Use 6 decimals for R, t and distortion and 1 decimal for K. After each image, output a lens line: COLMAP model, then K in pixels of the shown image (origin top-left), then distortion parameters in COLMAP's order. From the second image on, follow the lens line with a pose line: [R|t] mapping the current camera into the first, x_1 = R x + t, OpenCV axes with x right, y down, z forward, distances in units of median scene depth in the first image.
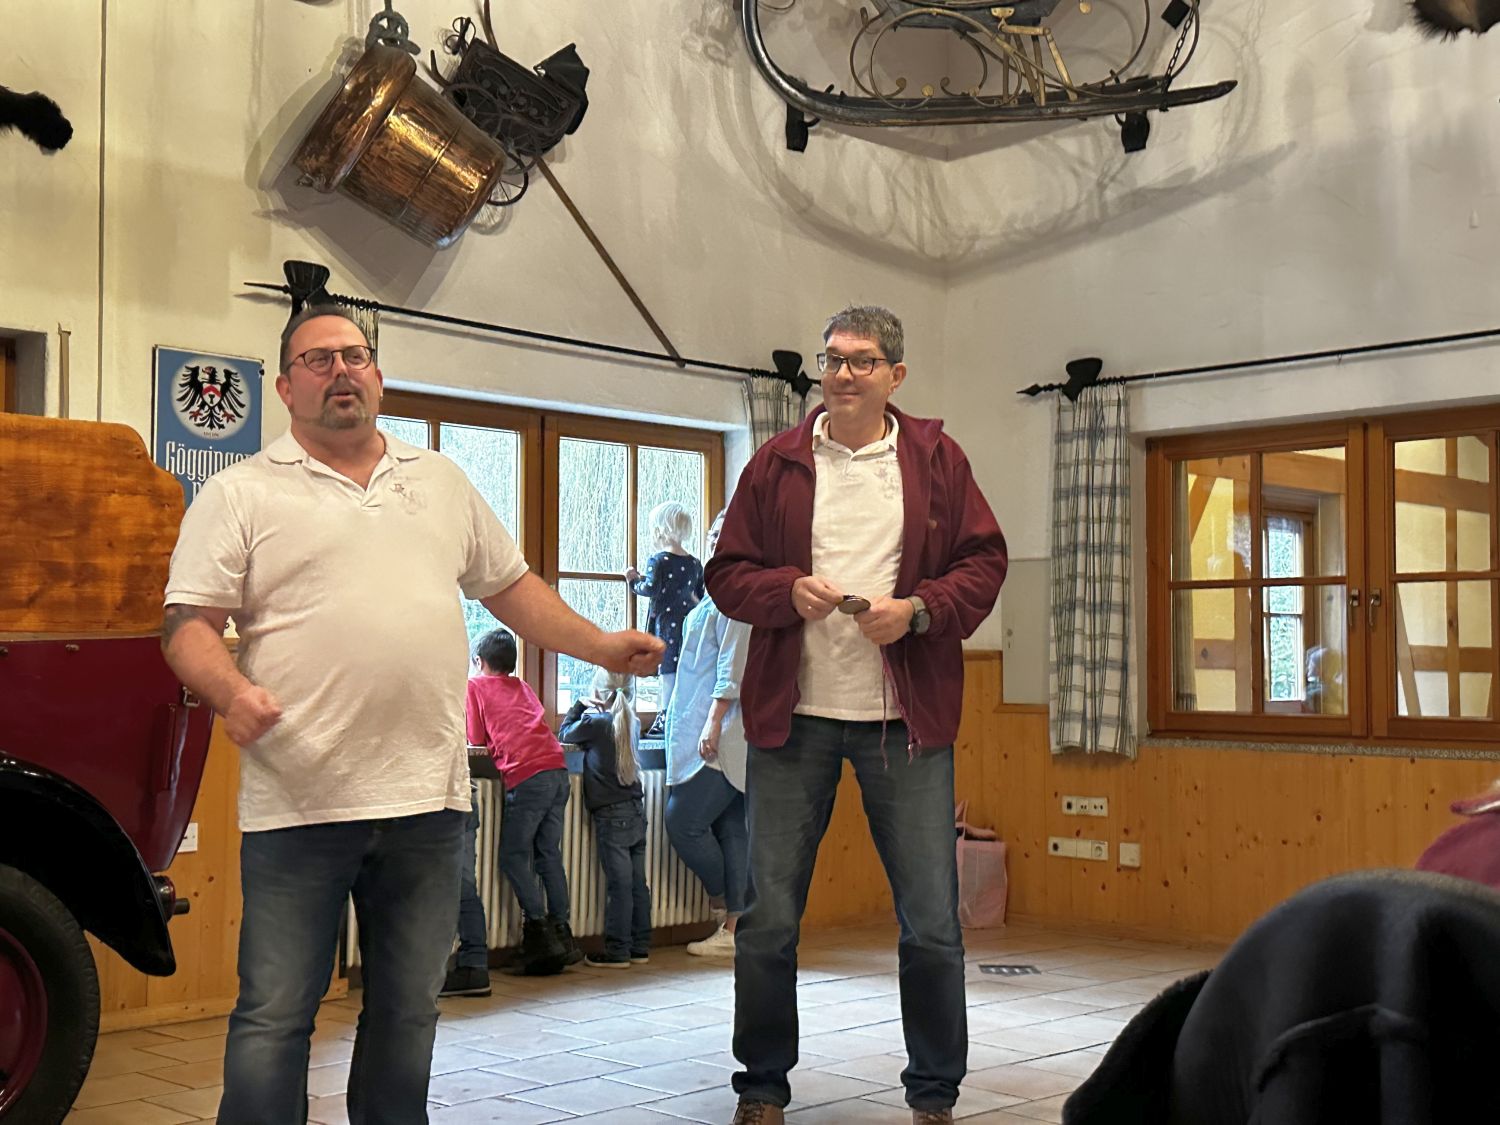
lens RADIAL K [[1926.0, 0, 735.6], [0, 1926.0, 583.9], [0, 0, 1]] dist [0.118906, 0.000000]
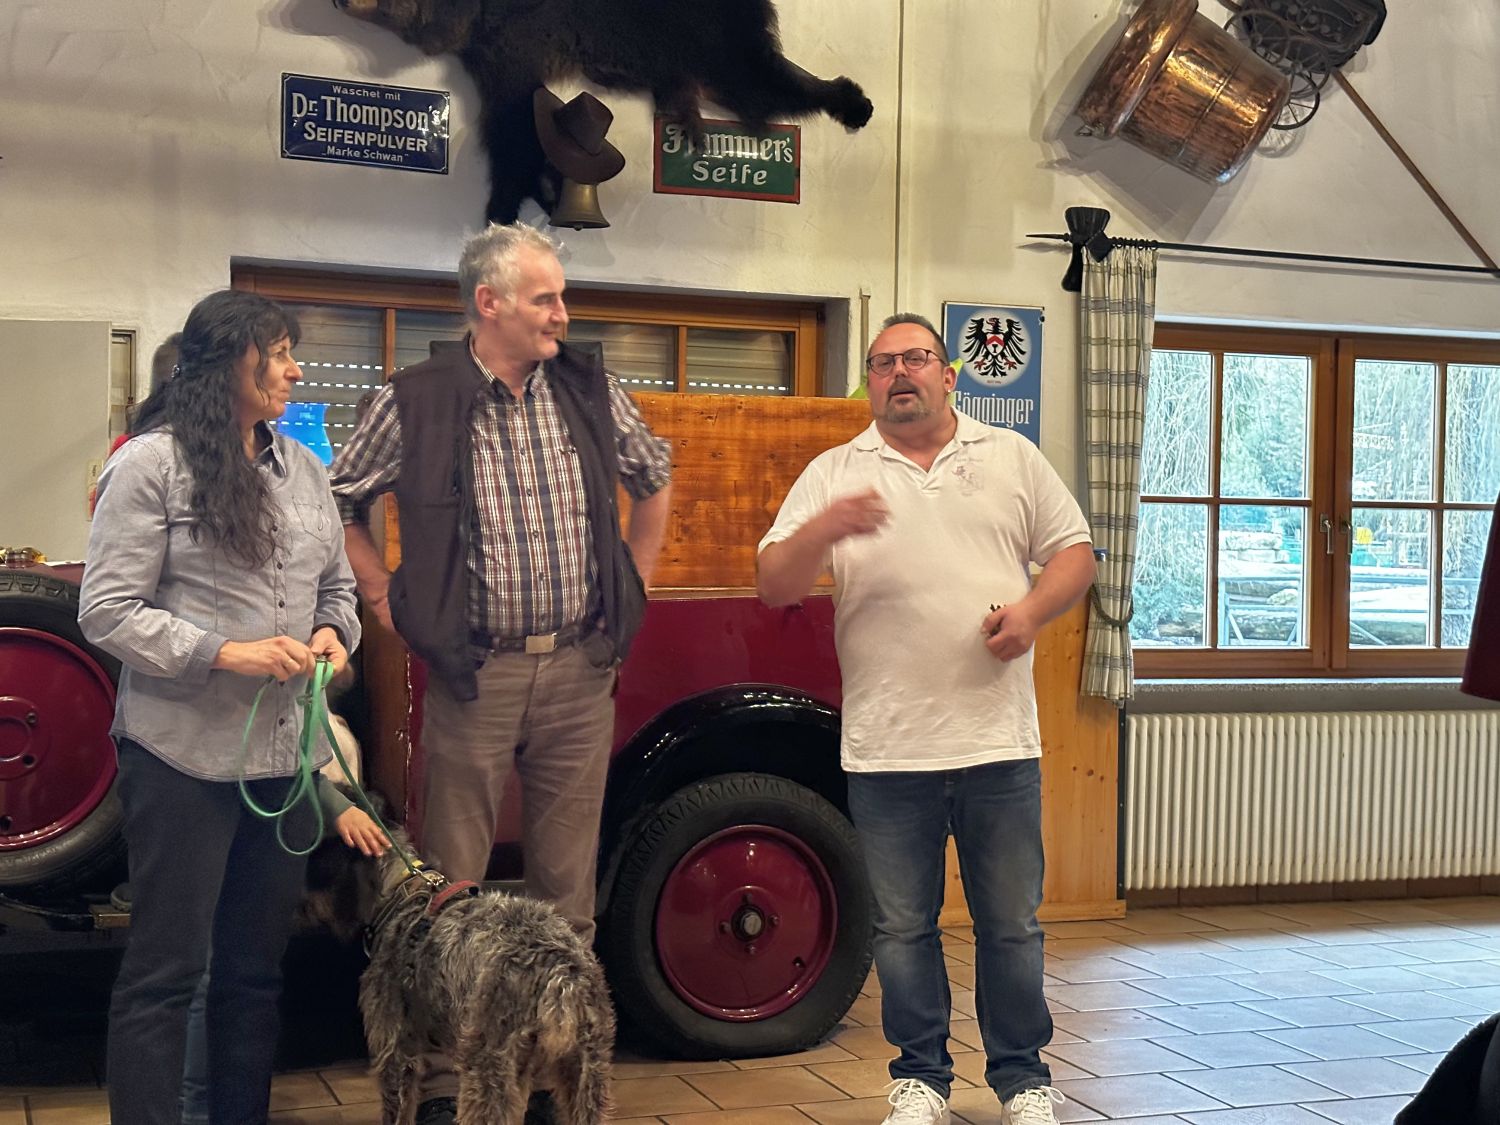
lens RADIAL K [[2077.2, 0, 732.8], [0, 2077.2, 576.6], [0, 0, 1]] dist [0.138983, 0.000000]
pose [[0.912697, 0.016402, -0.408309, 0.065278], [0.007277, 0.998383, 0.056371, -0.035476], [0.408573, -0.054421, 0.911102, -0.098888]]
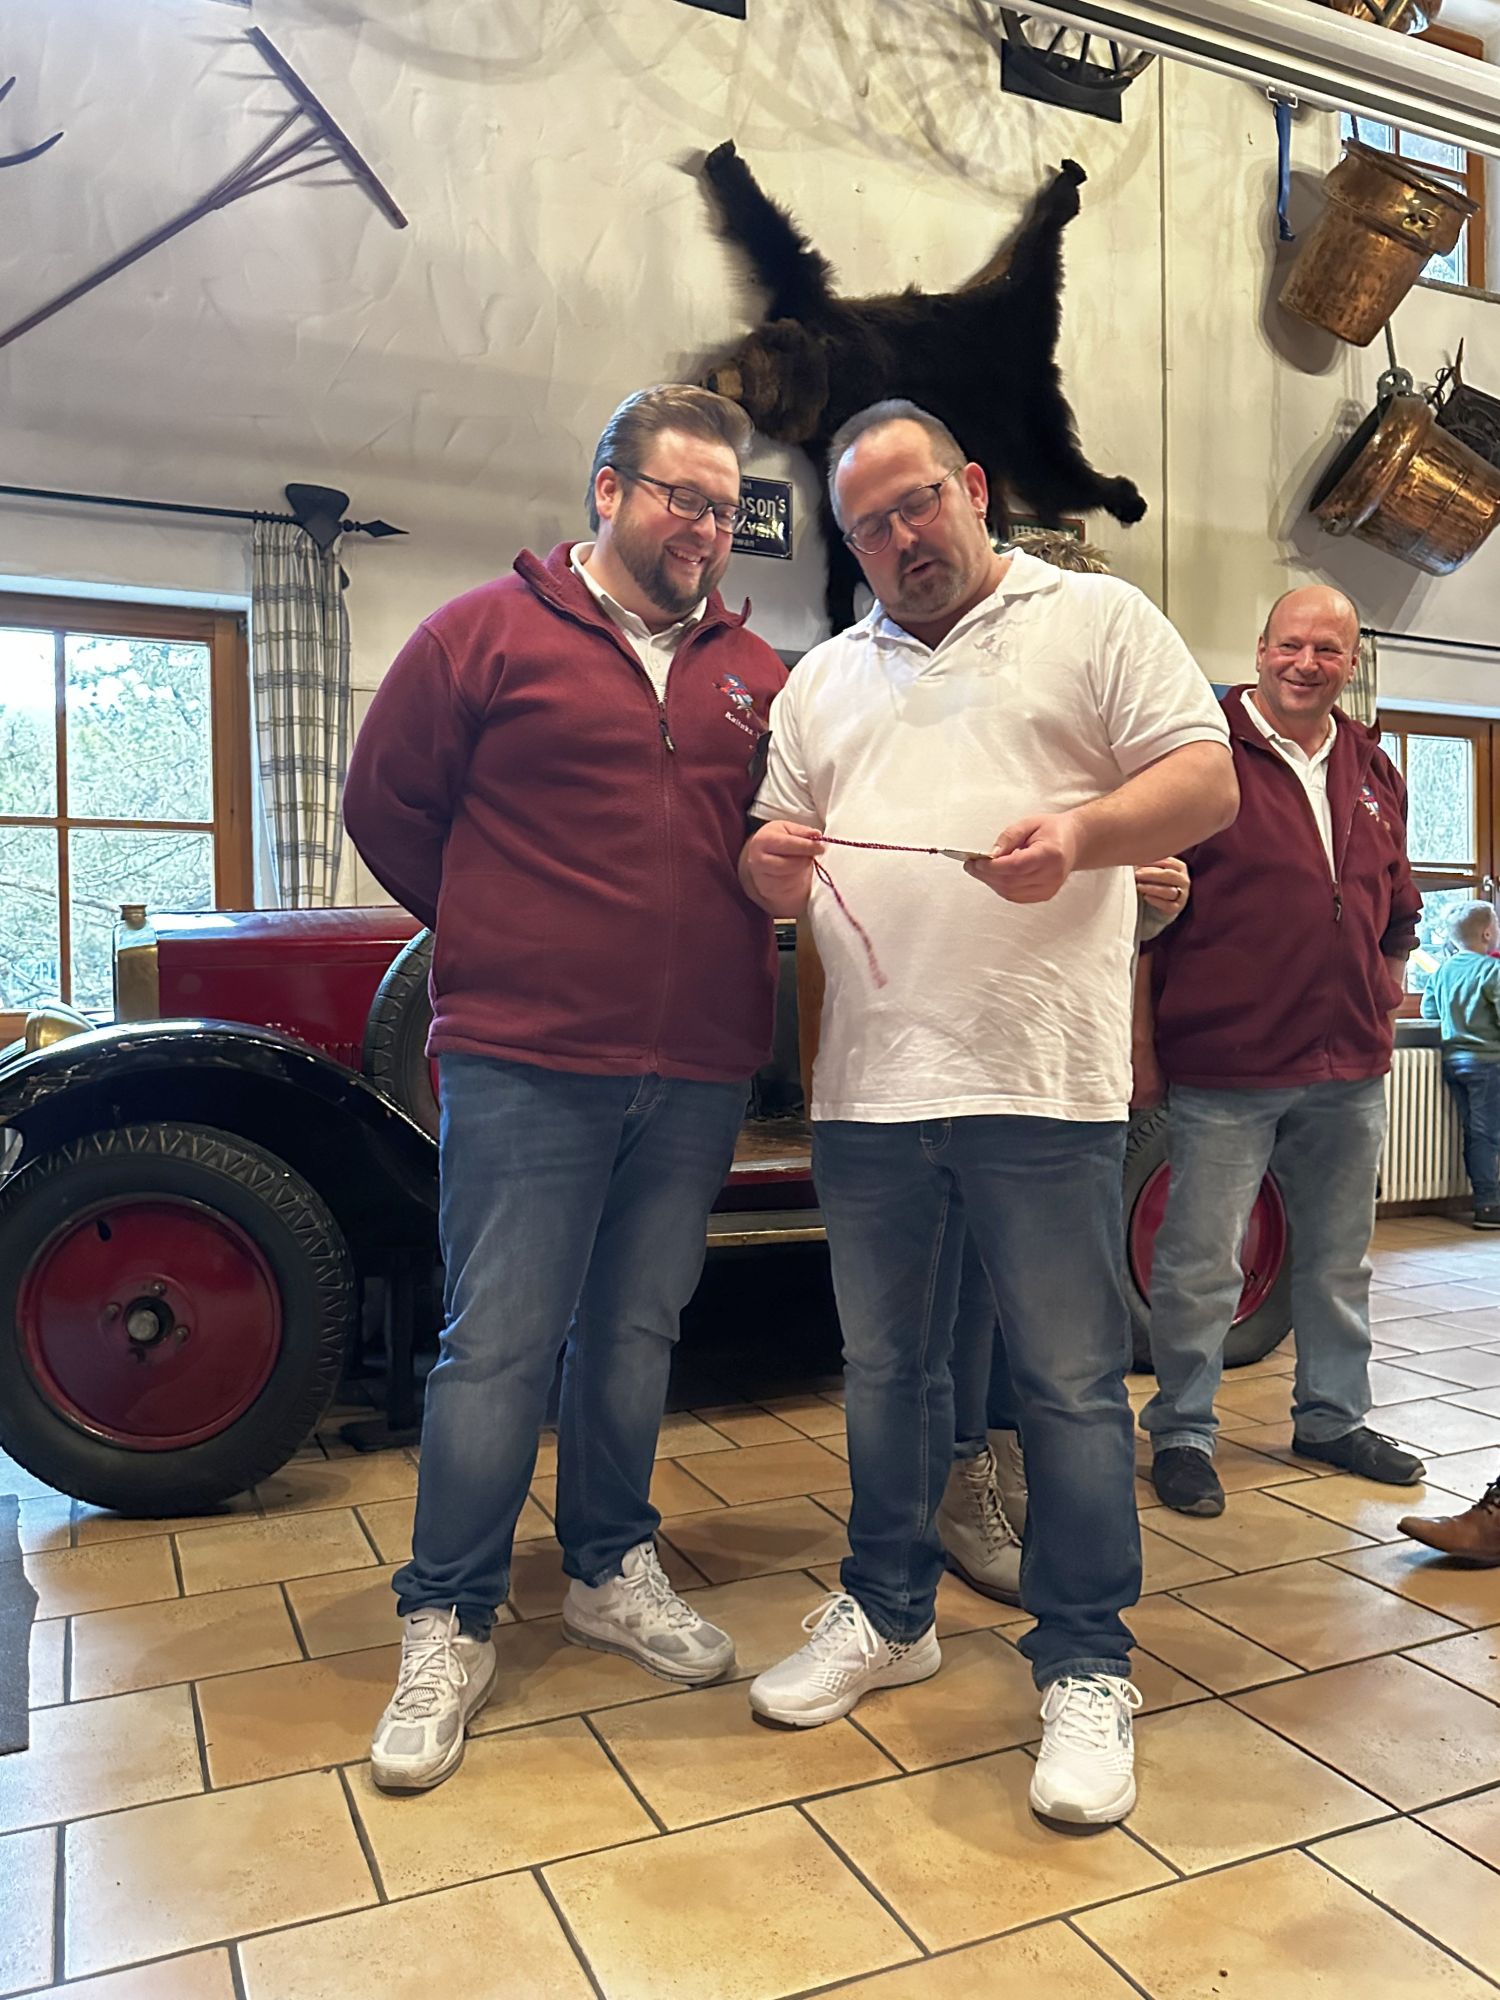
lens RADIAL K [[1501.7, 0, 743.4], [0, 1501.7, 1014.1], [0, 0, 1]] dist [0.032716, -0.044486]
pose [[0.929027, -0.001147, -0.370011, -0.210484], [0.028274, 0.997291, 0.067900, 0.010222], [0.368931, -0.073543, 0.926543, 0.022815]]
